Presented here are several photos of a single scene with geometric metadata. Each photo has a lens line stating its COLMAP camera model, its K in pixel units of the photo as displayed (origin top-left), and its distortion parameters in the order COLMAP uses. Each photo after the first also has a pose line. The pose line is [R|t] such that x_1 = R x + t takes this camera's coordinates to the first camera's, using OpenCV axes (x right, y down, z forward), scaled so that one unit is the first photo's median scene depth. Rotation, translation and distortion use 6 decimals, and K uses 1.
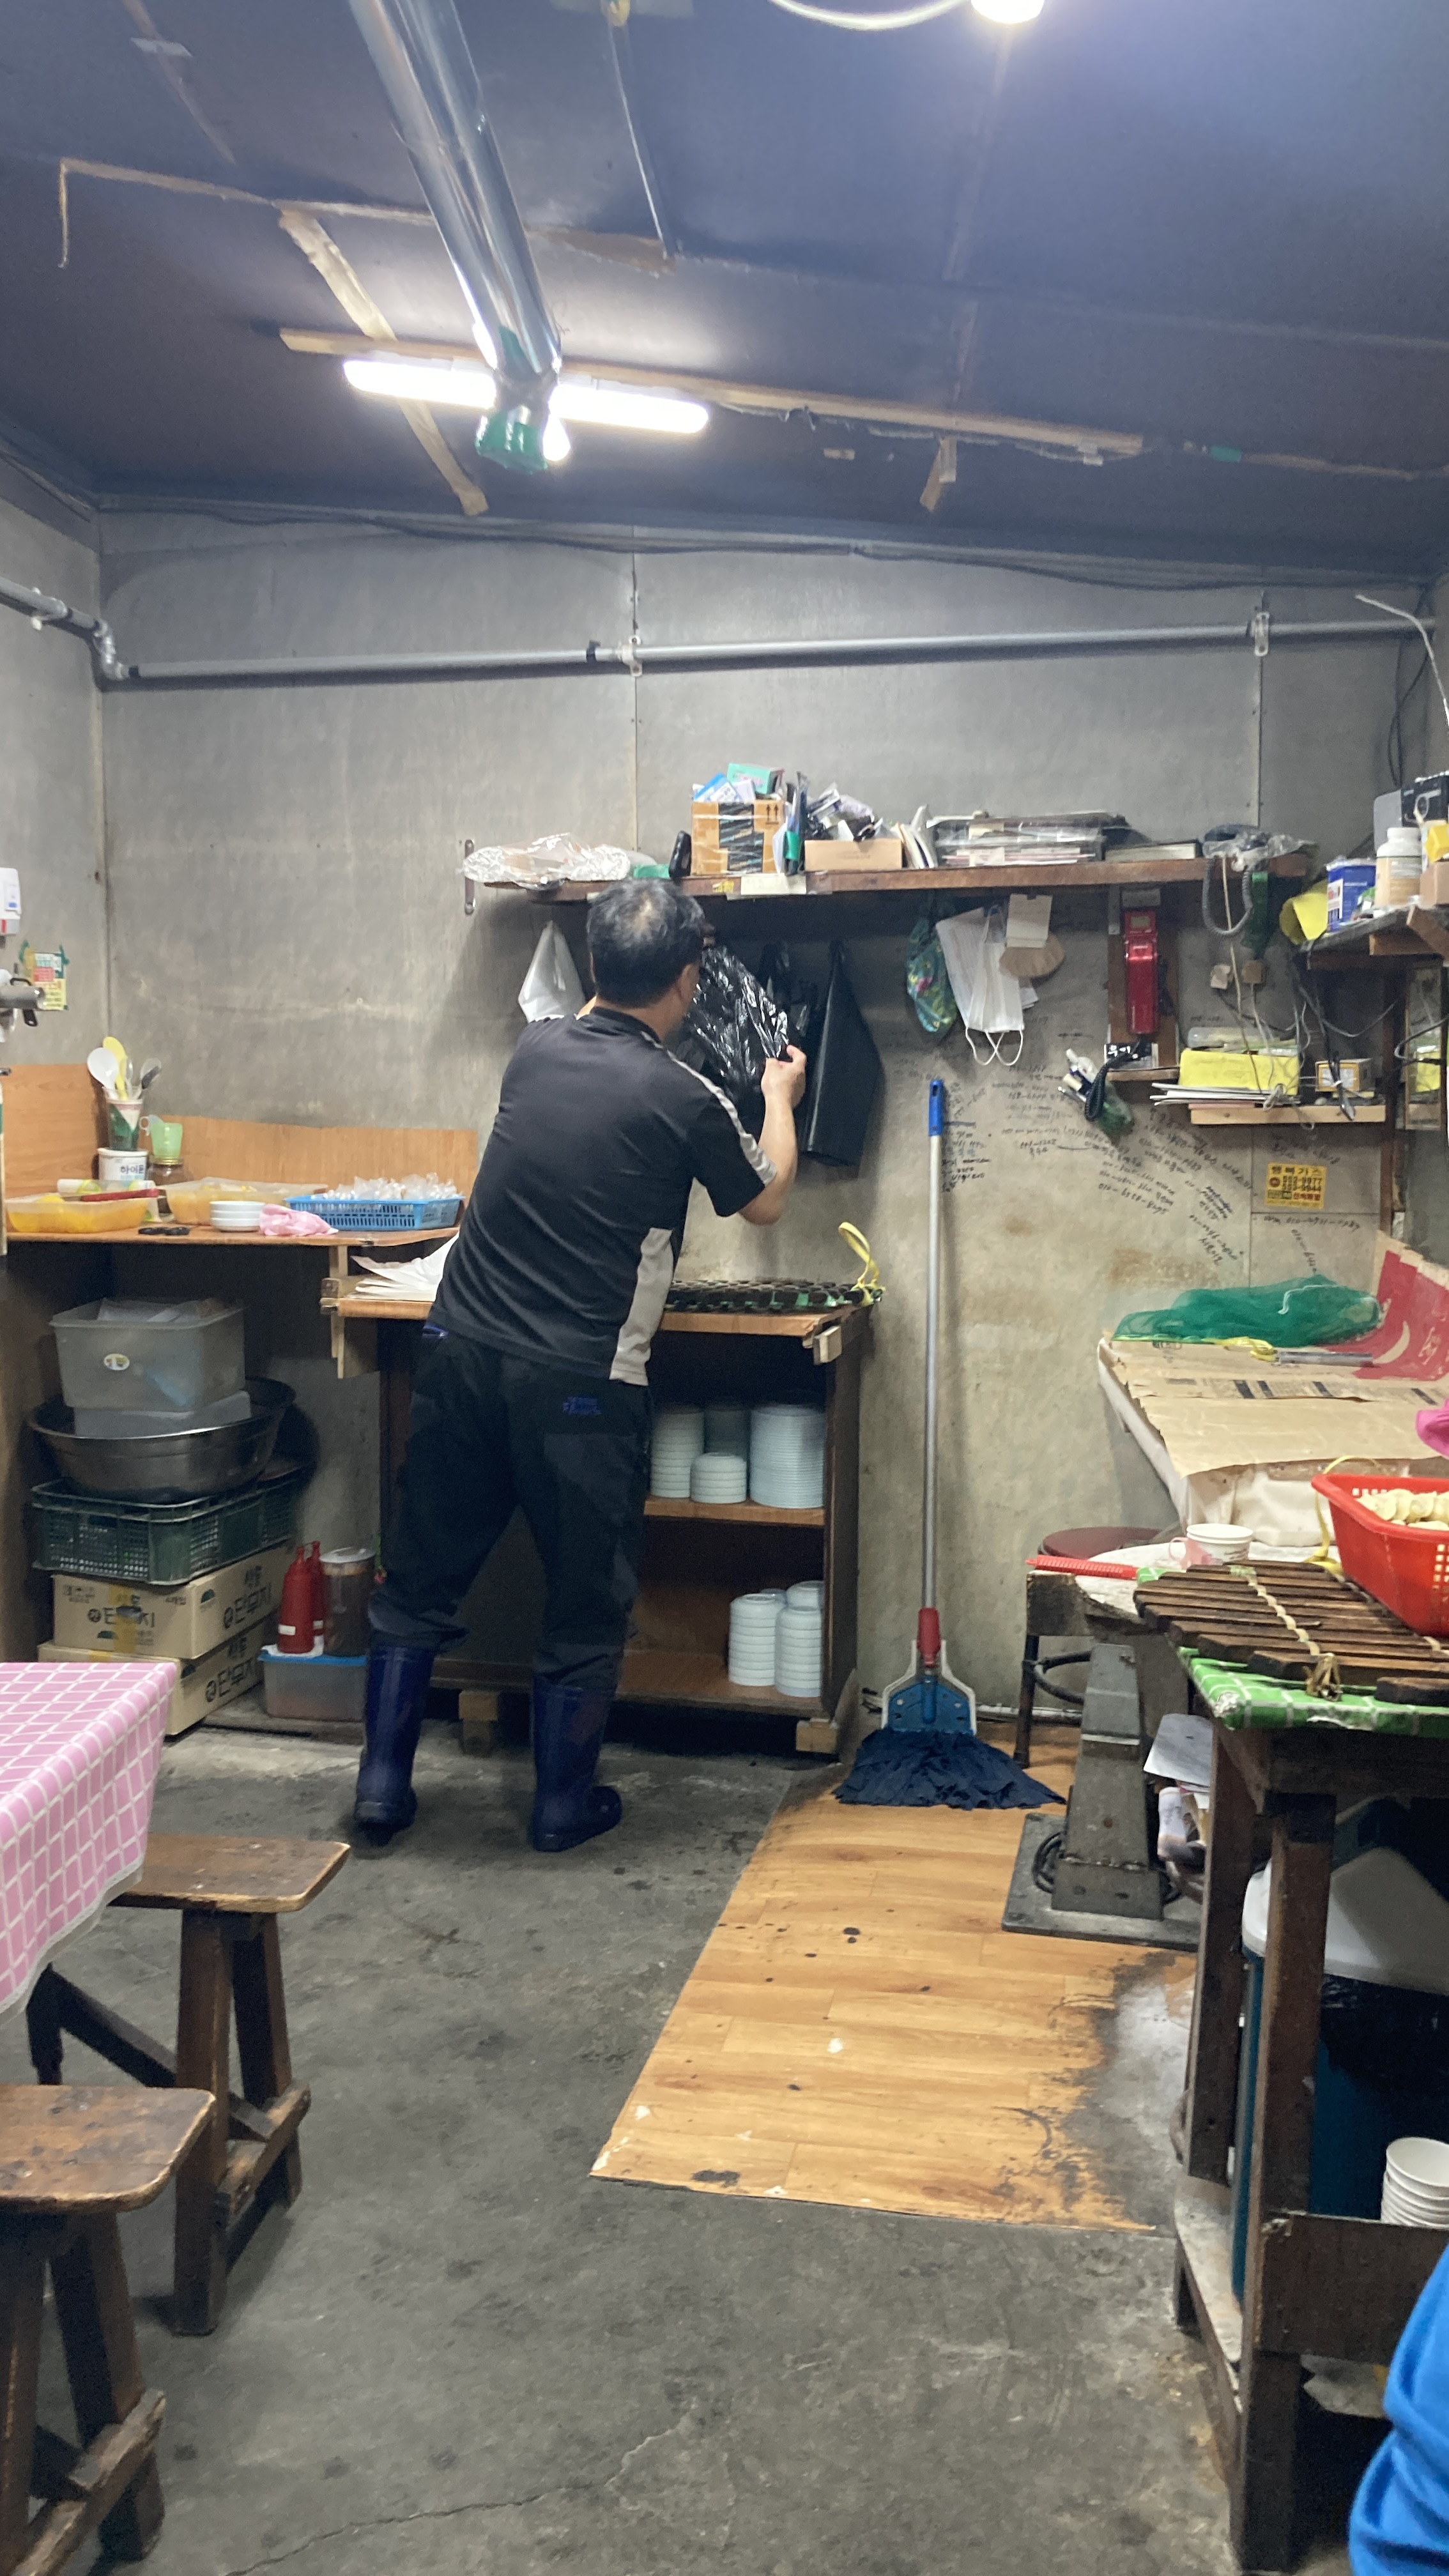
lens RADIAL K [[2112.3, 0, 724.5], [0, 2112.3, 1288.0], [0, 0, 1]] dist [0.078360, -0.121722]
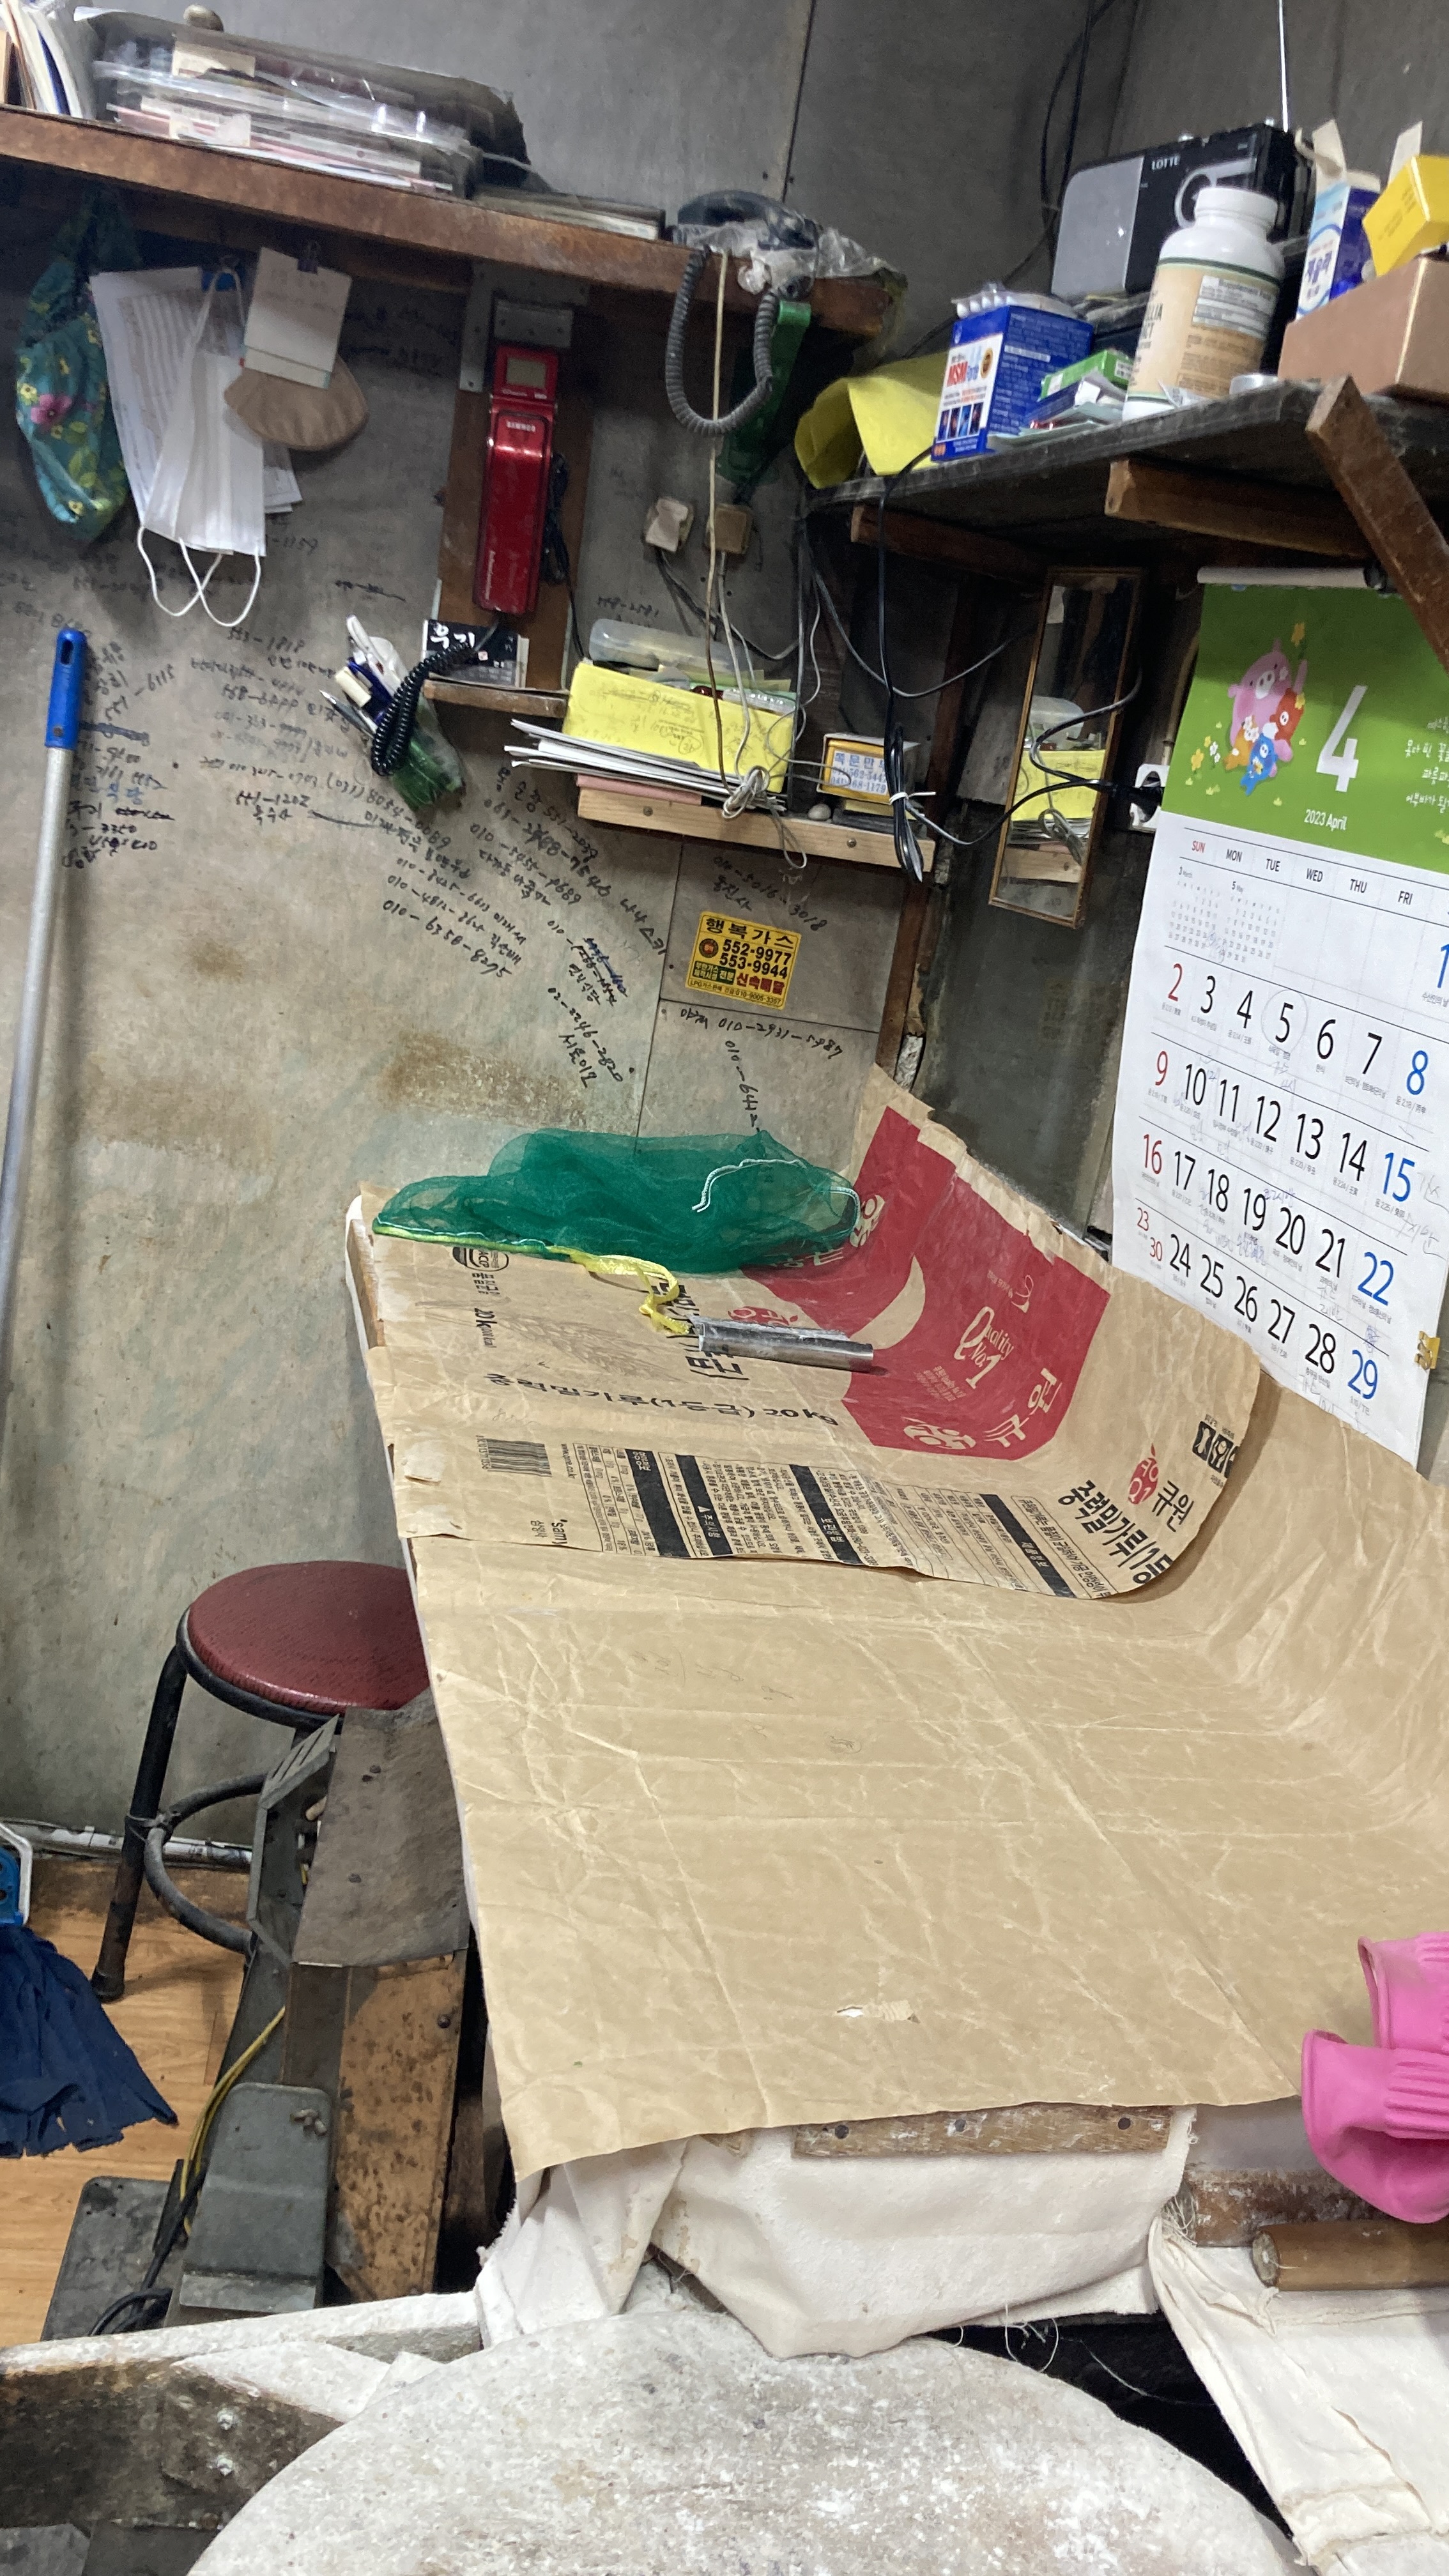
lens RADIAL K [[2165.3, 0, 724.5], [0, 2165.3, 1288.0], [0, 0, 1]] dist [0.142906, -0.369362]
pose [[0.936598, 0.078423, 0.341516, 0.082077], [-0.140297, 0.977030, 0.160401, -0.054217], [-0.321093, -0.198145, 0.926087, 0.471591]]
